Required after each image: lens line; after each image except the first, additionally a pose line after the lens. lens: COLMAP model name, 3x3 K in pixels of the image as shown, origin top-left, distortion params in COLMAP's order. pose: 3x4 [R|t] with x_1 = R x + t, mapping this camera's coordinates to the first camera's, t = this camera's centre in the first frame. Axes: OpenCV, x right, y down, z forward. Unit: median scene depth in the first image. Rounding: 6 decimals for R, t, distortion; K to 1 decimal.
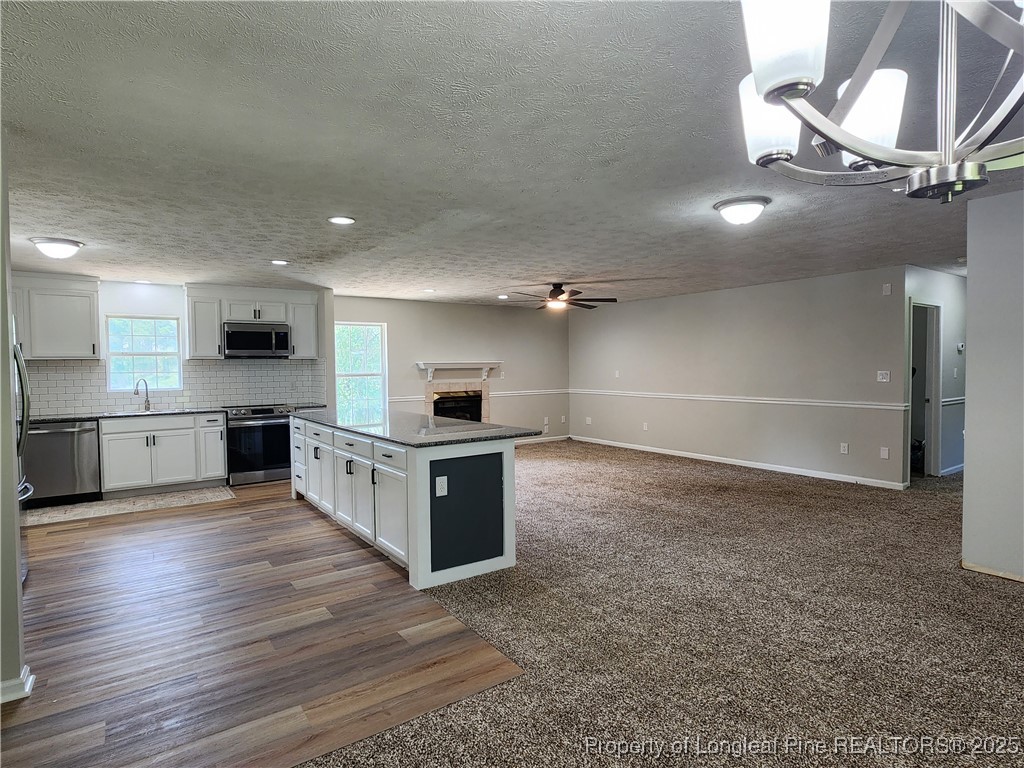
lens RADIAL K [[554.7, 0, 512.0], [0, 554.7, 384.0], [0, 0, 1]] dist [0.003108, -0.000826]
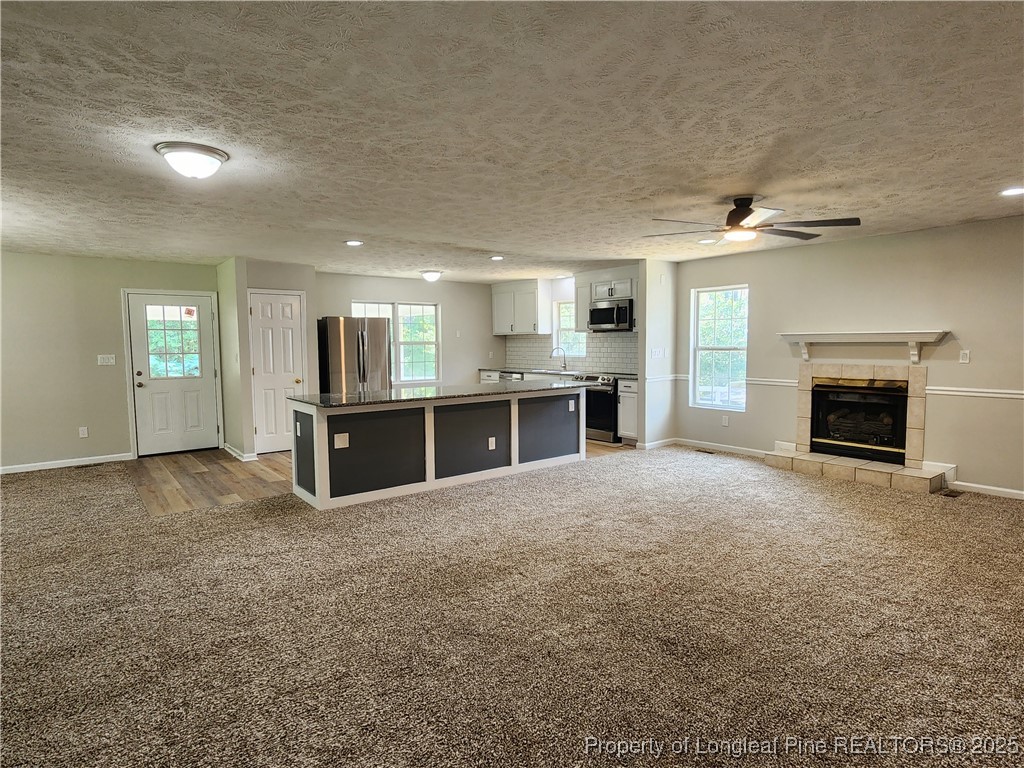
lens RADIAL K [[554.7, 0, 512.0], [0, 554.7, 384.0], [0, 0, 1]] dist [0.003108, -0.000826]
pose [[0.062650, 0.088886, -0.994069, 0.687964], [-0.024422, 0.995864, 0.087508, -0.035795], [0.997737, 0.018794, 0.064562, 0.764313]]
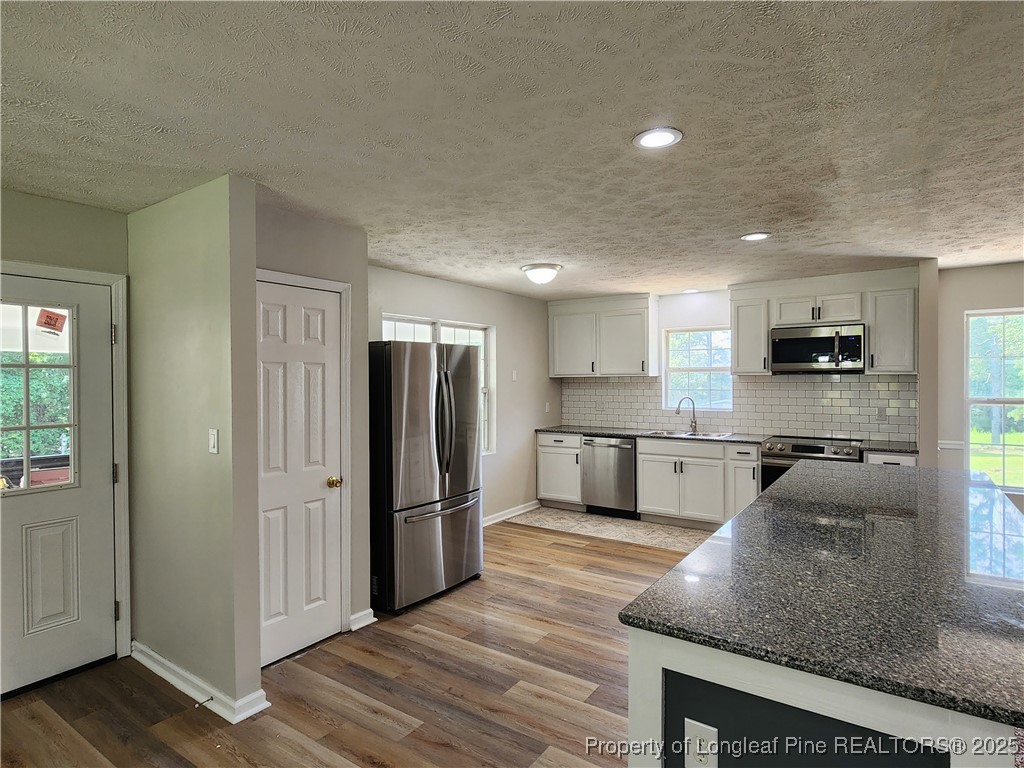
lens RADIAL K [[554.7, 0, 512.0], [0, 554.7, 384.0], [0, 0, 1]] dist [0.003108, -0.000826]
pose [[0.347035, 0.019843, -0.937642, 0.089497], [-0.027547, 0.999560, 0.010958, -0.031834], [0.937448, 0.022026, 0.347429, 0.393291]]
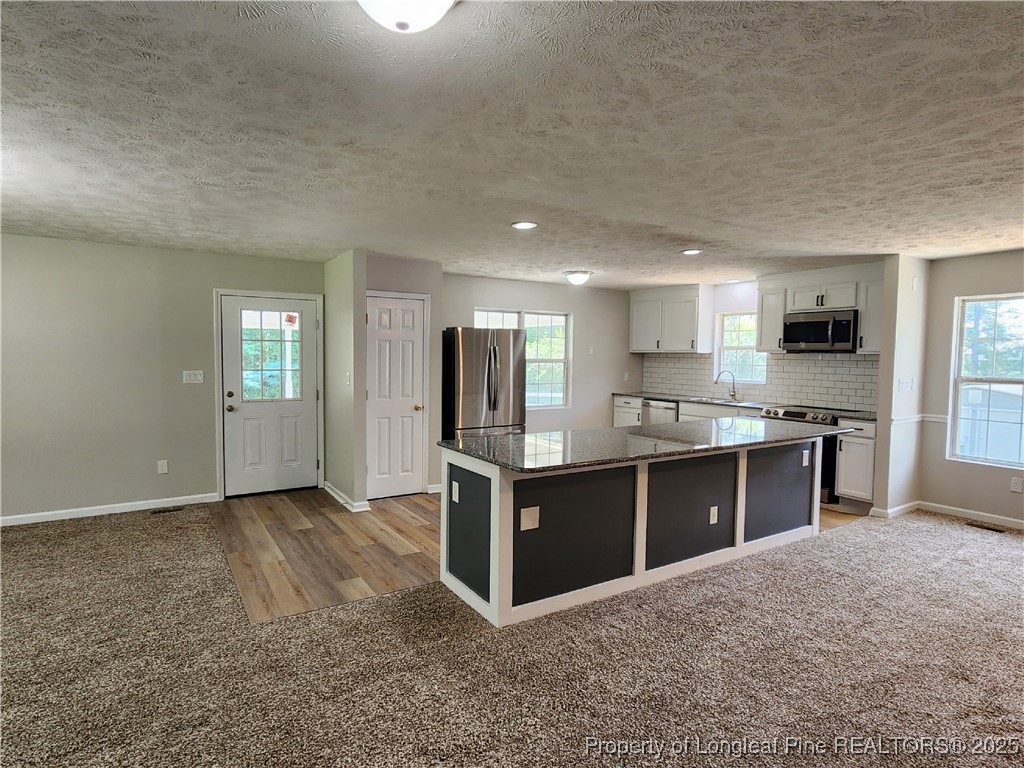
lens RADIAL K [[554.7, 0, 512.0], [0, 554.7, 384.0], [0, 0, 1]] dist [0.003108, -0.000826]
pose [[-0.038566, 0.067357, -0.996983, 0.431052], [-0.043379, 0.996672, 0.069014, -0.038829], [0.998314, 0.045910, -0.035516, 0.591346]]
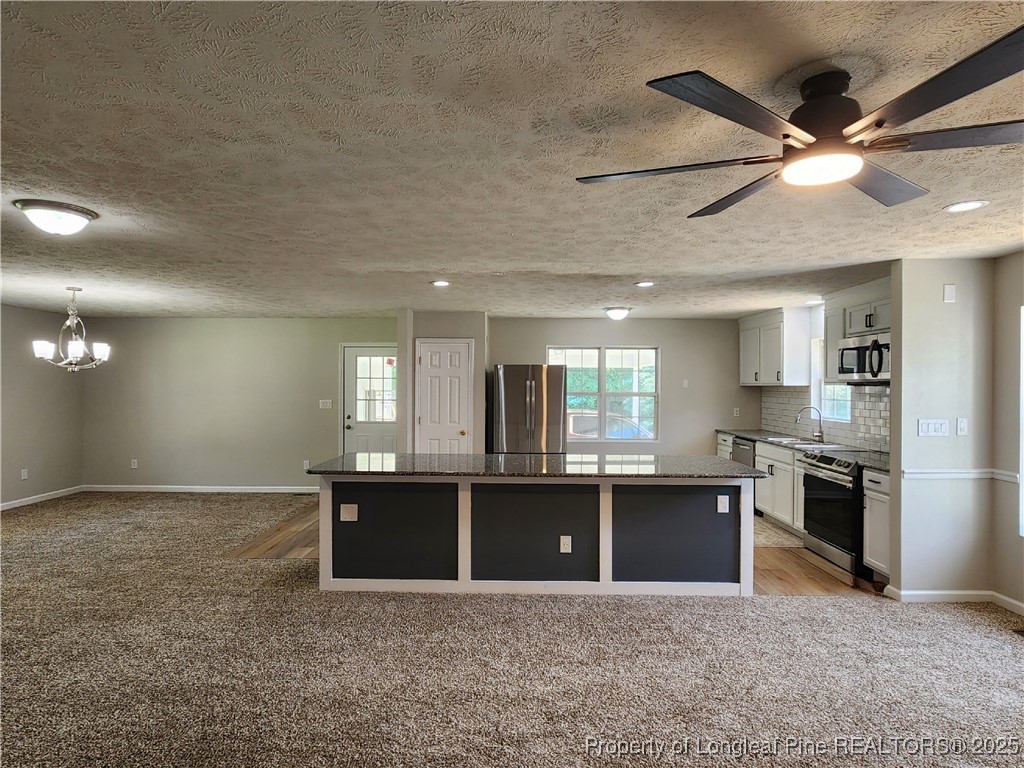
lens RADIAL K [[554.7, 0, 512.0], [0, 554.7, 384.0], [0, 0, 1]] dist [0.003108, -0.000826]
pose [[-0.577360, 0.008791, -0.816442, 0.369936], [-0.025363, 0.999266, 0.028695, -0.058942], [0.816096, 0.037275, -0.576713, 1.084066]]
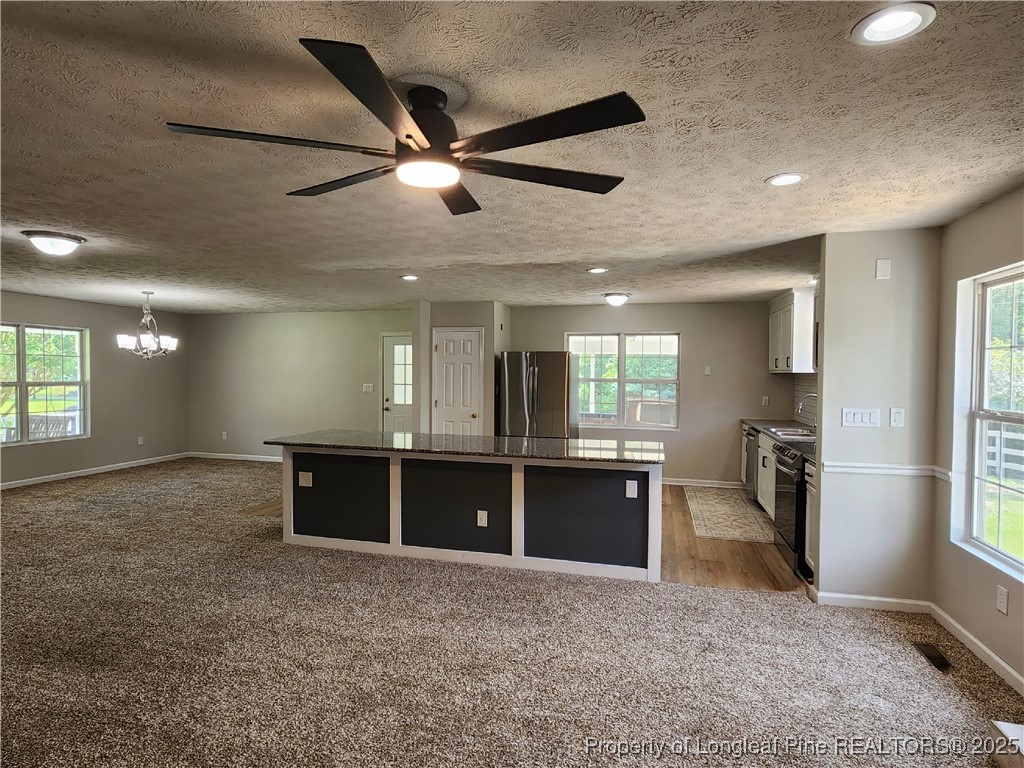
lens RADIAL K [[554.7, 0, 512.0], [0, 554.7, 384.0], [0, 0, 1]] dist [0.003108, -0.000826]
pose [[-0.758378, 0.021741, -0.651452, 0.237613], [-0.020598, 0.998145, 0.057291, -0.063628], [0.651489, 0.056867, -0.756523, 1.293810]]
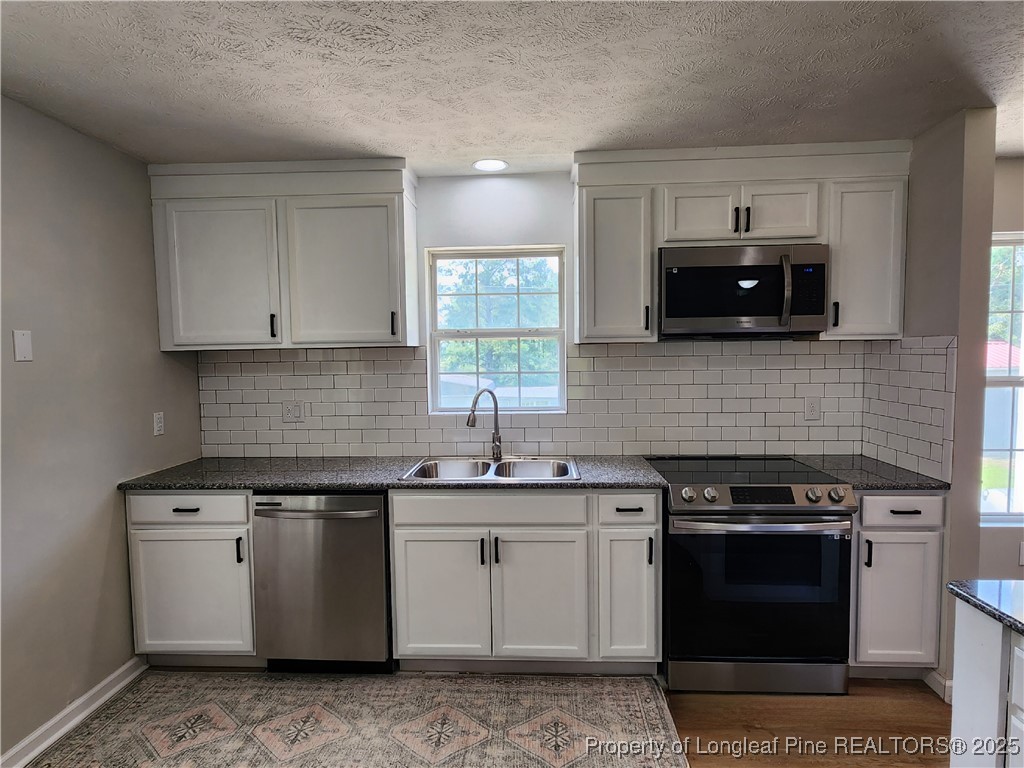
lens RADIAL K [[554.7, 0, 512.0], [0, 554.7, 384.0], [0, 0, 1]] dist [0.003108, -0.000826]
pose [[0.787282, 0.040012, -0.615294, -0.363869], [-0.014630, 0.998824, 0.046234, -0.032905], [0.616420, -0.027397, 0.786941, 0.639611]]
